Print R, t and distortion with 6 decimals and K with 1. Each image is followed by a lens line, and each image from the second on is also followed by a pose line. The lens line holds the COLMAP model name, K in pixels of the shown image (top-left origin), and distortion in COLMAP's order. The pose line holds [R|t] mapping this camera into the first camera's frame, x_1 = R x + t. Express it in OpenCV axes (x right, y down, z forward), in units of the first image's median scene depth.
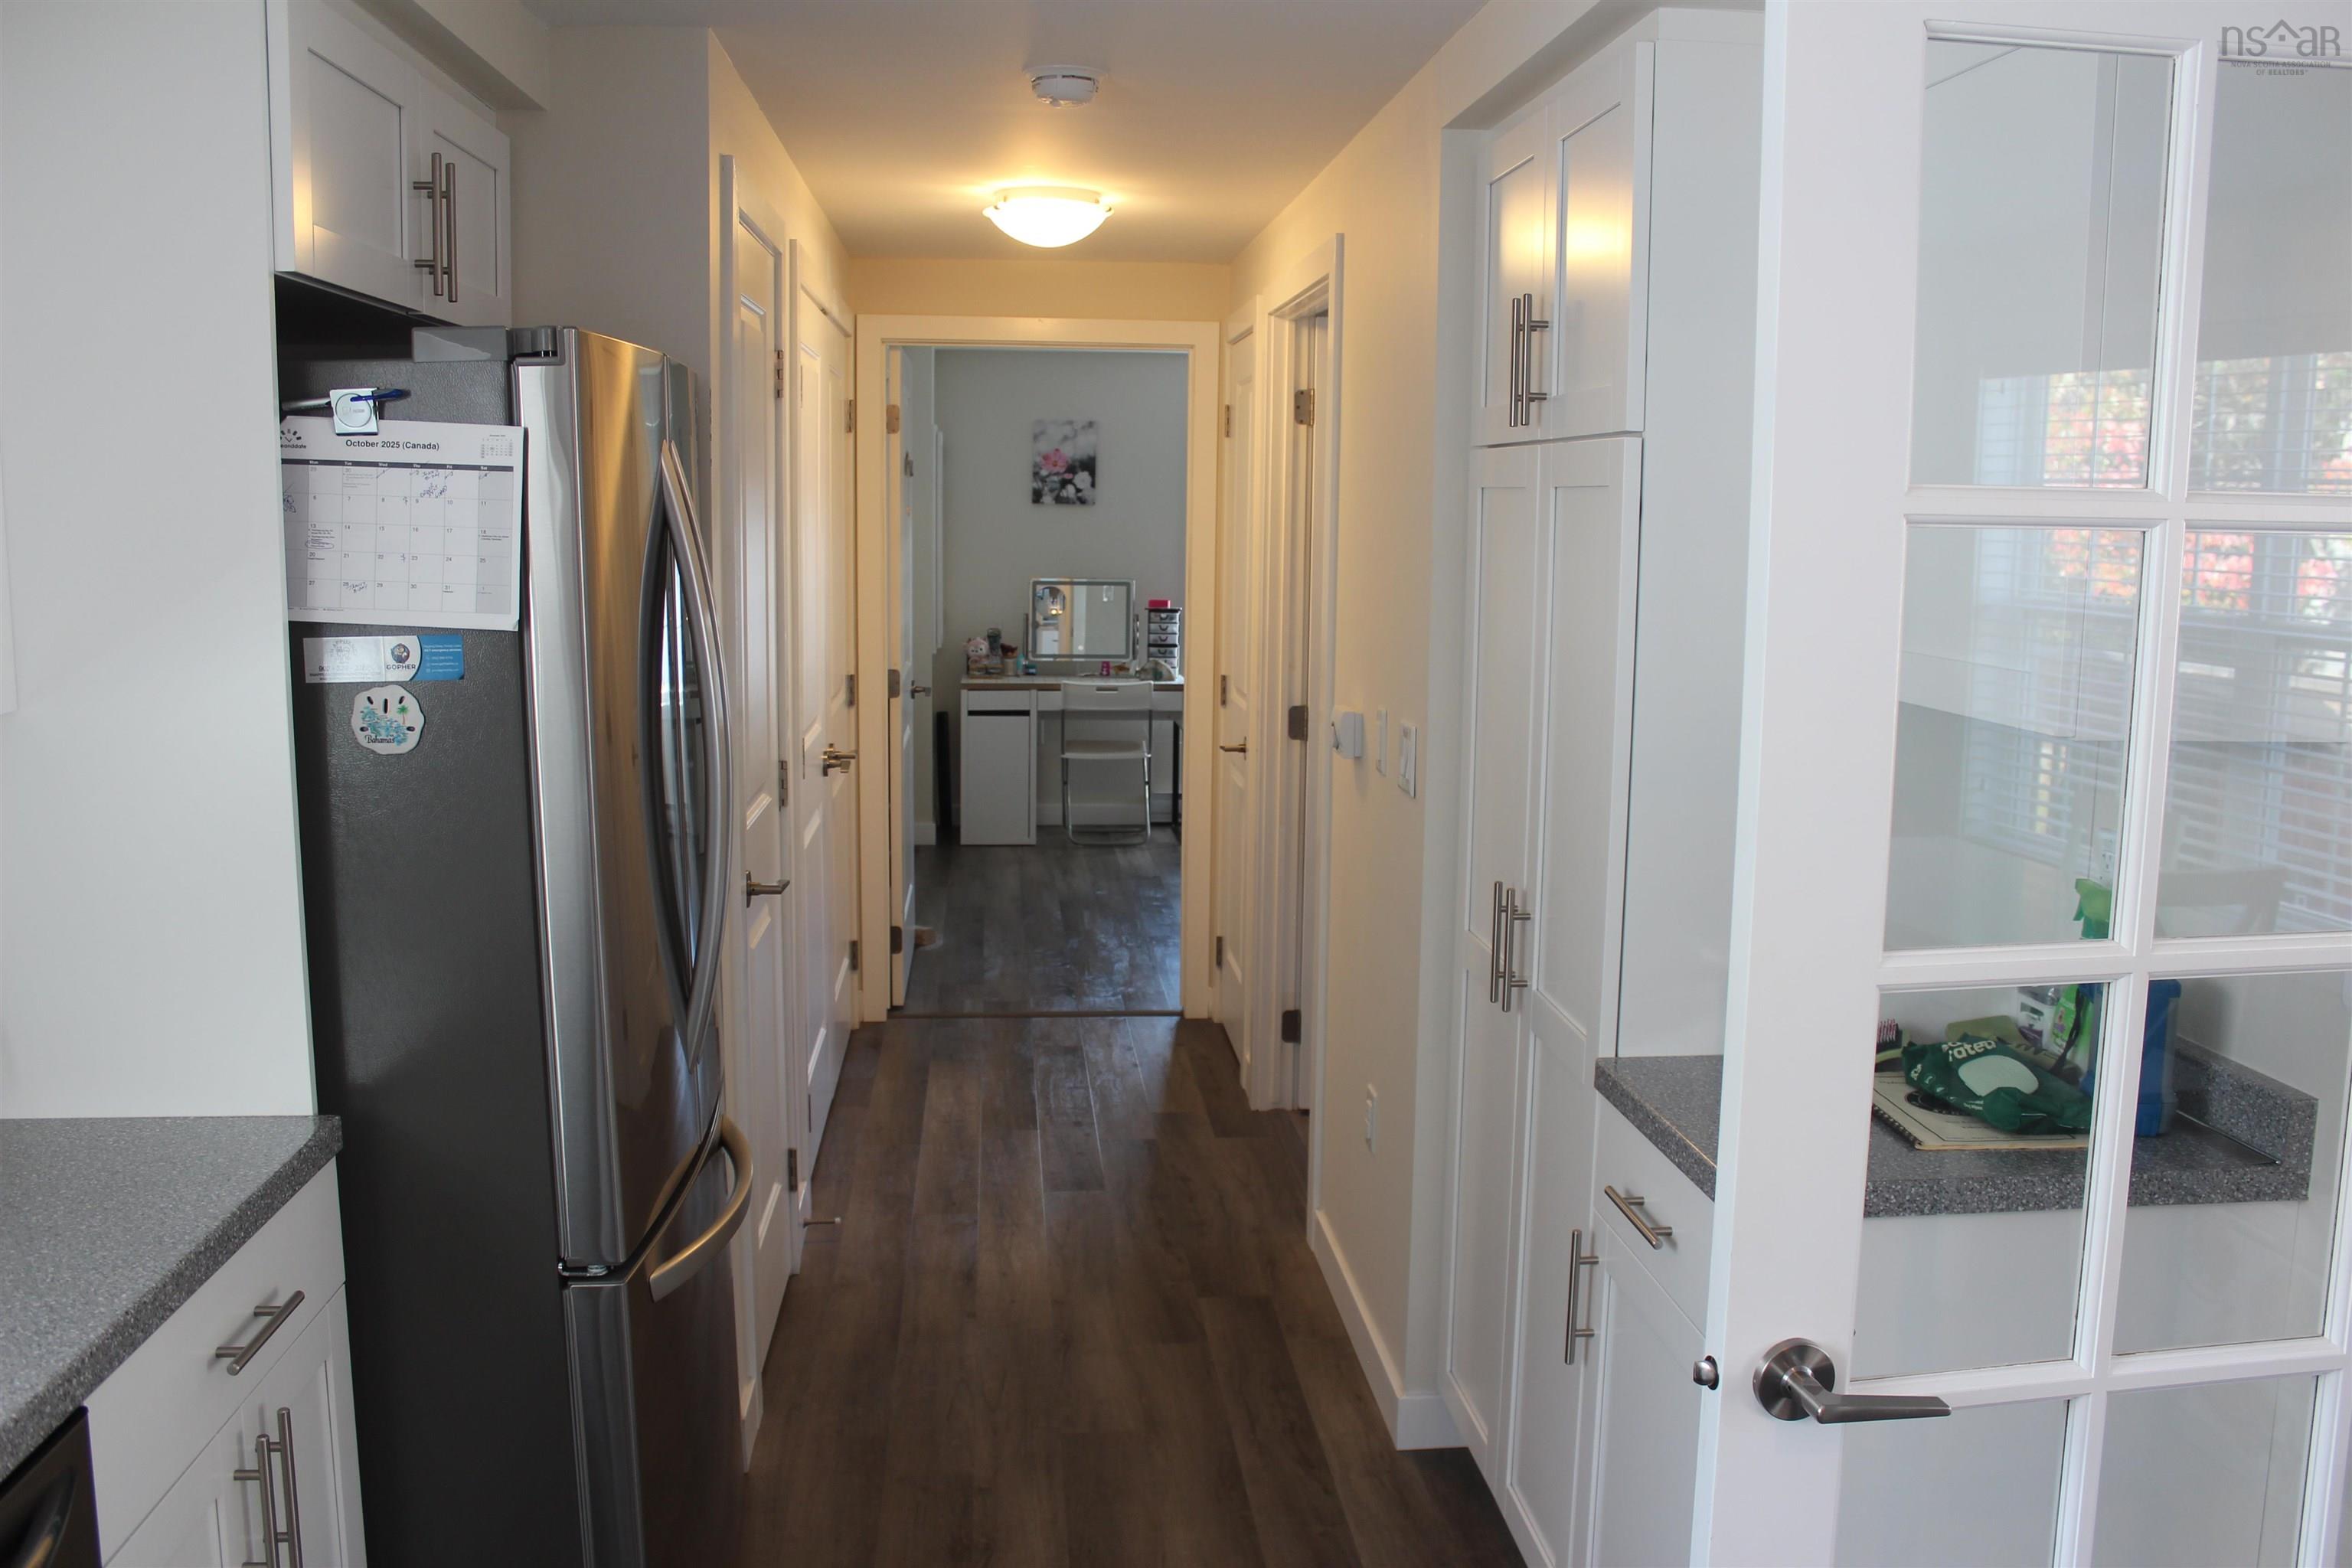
lens RADIAL K [[1921.3, 0, 1176.0], [0, 1921.3, 784.0], [0, 0, 1]] dist [-0.155851, 0.116476]
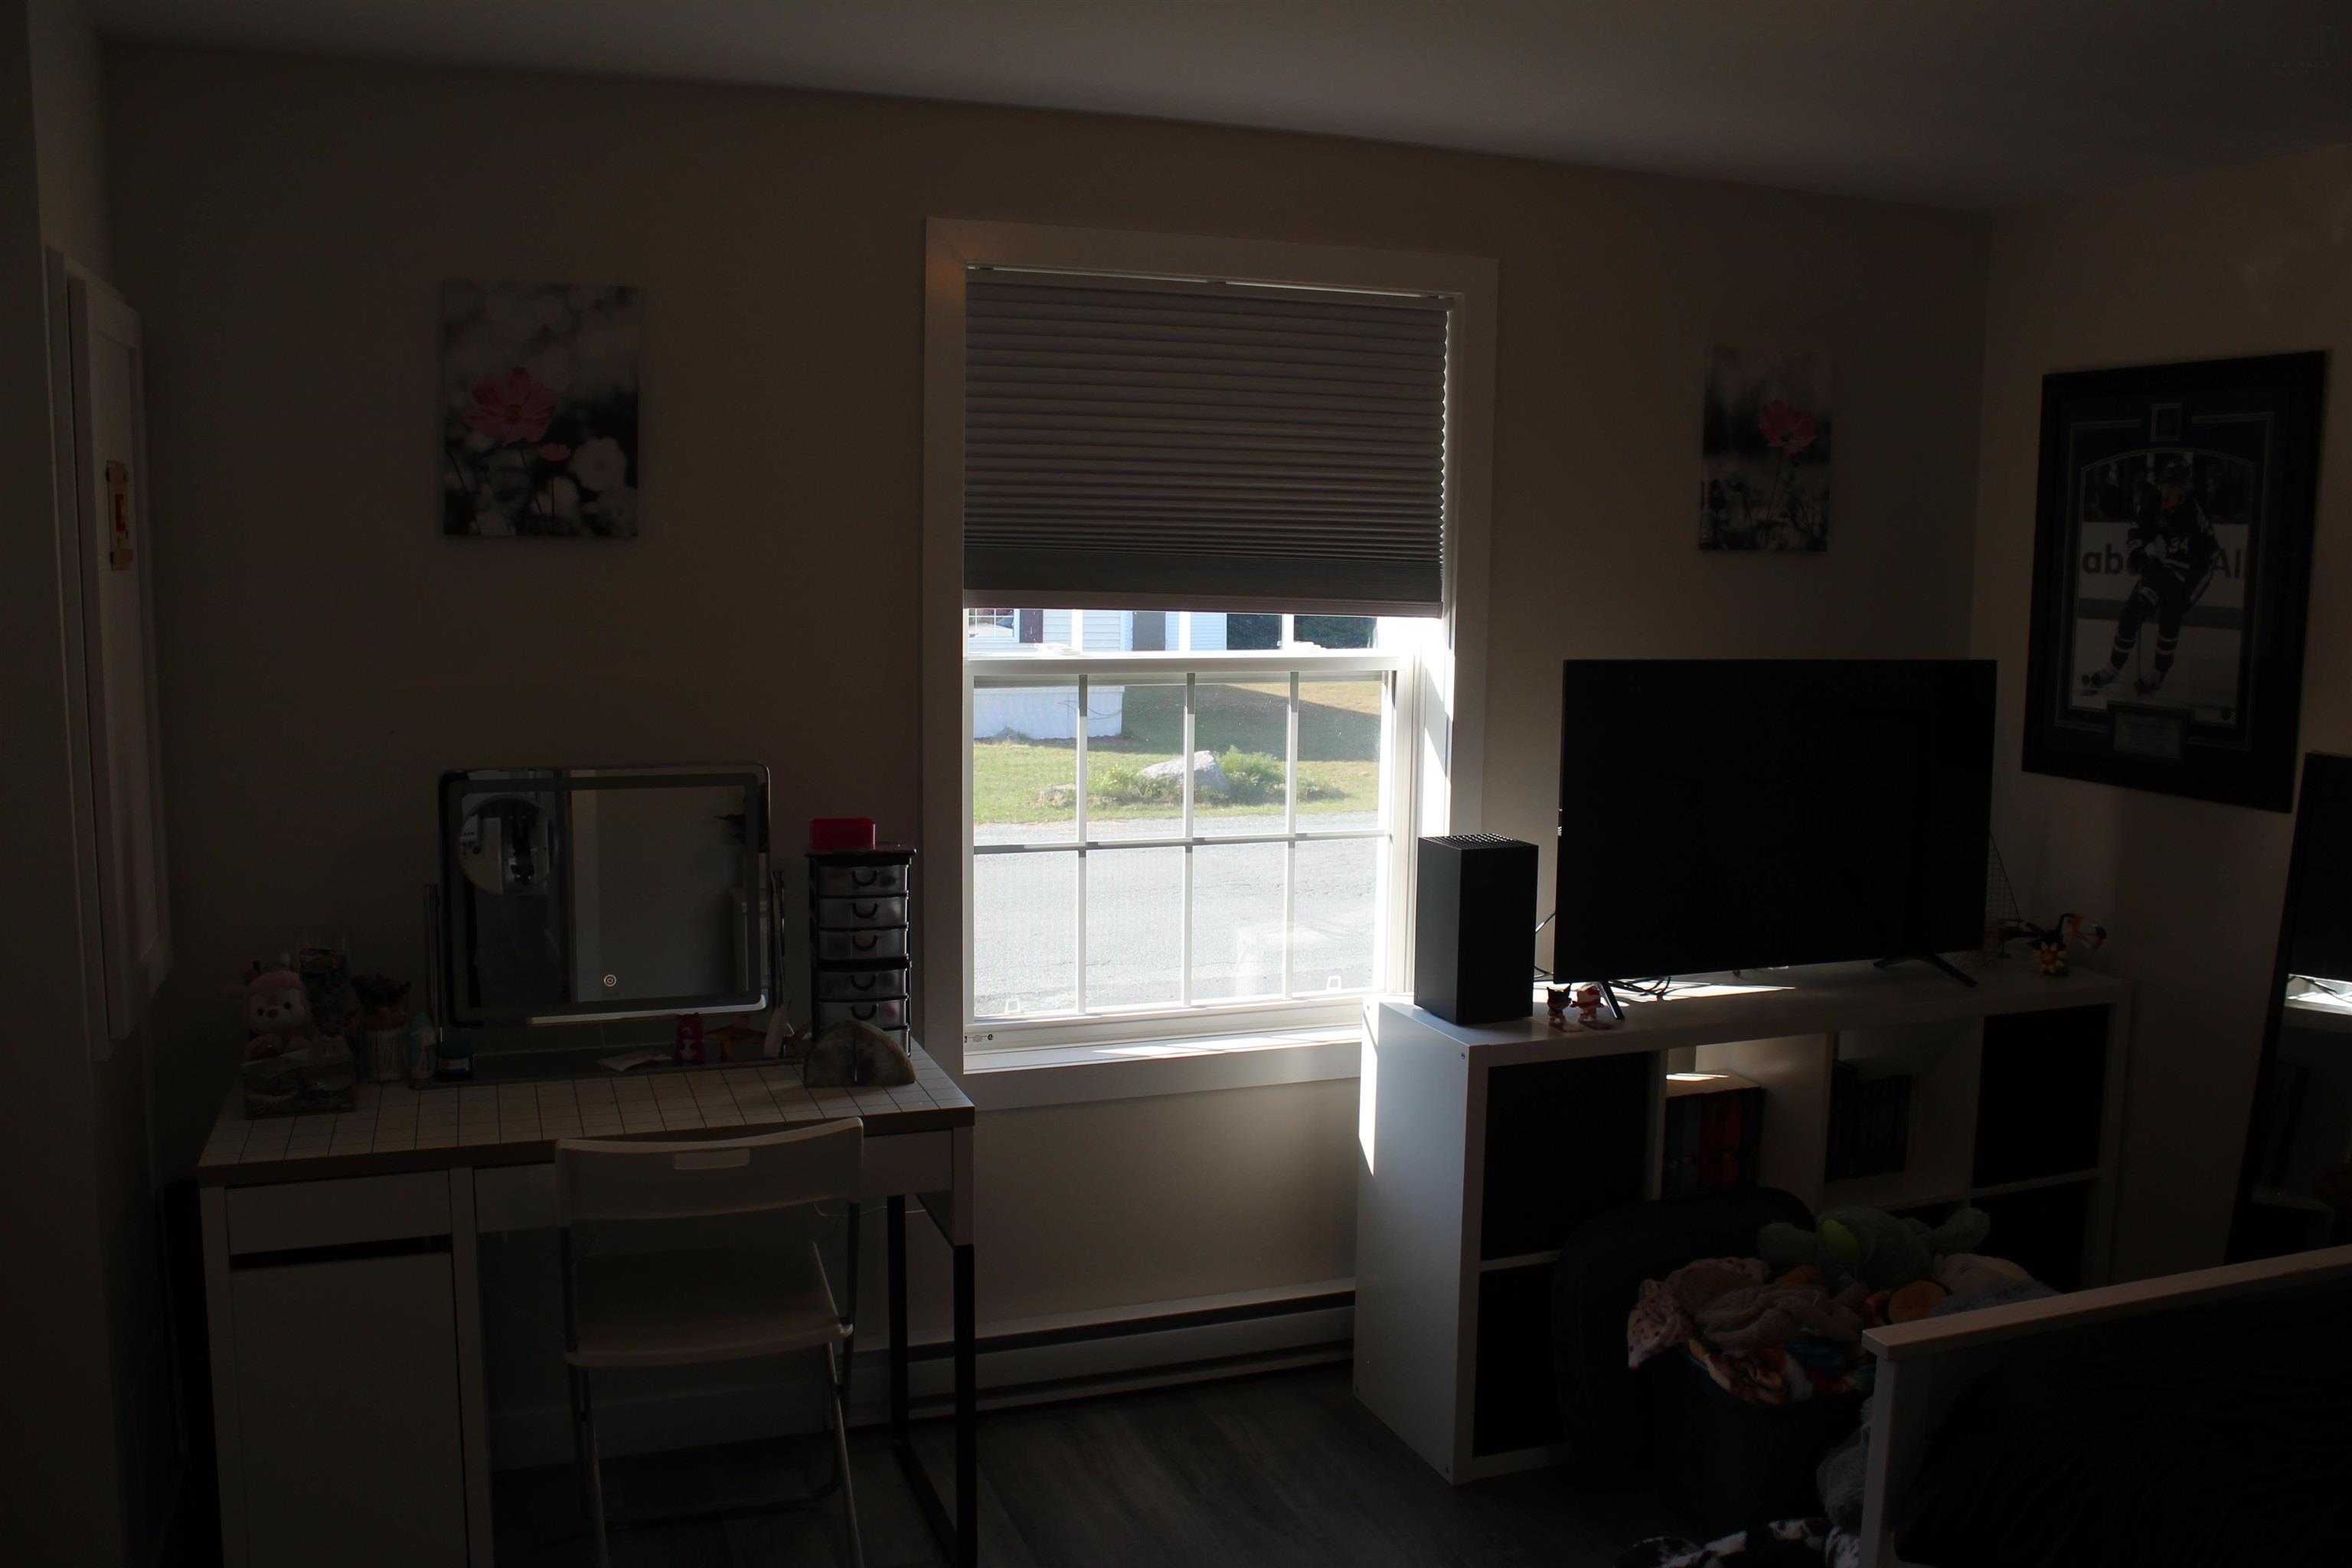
lens RADIAL K [[1921.3, 0, 1176.0], [0, 1921.3, 784.0], [0, 0, 1]] dist [-0.155851, 0.116476]
pose [[0.966550, -0.030711, 0.254634, -0.063153], [0.032156, 0.999482, -0.001511, -0.168944], [-0.254456, 0.009649, 0.967036, 1.115696]]
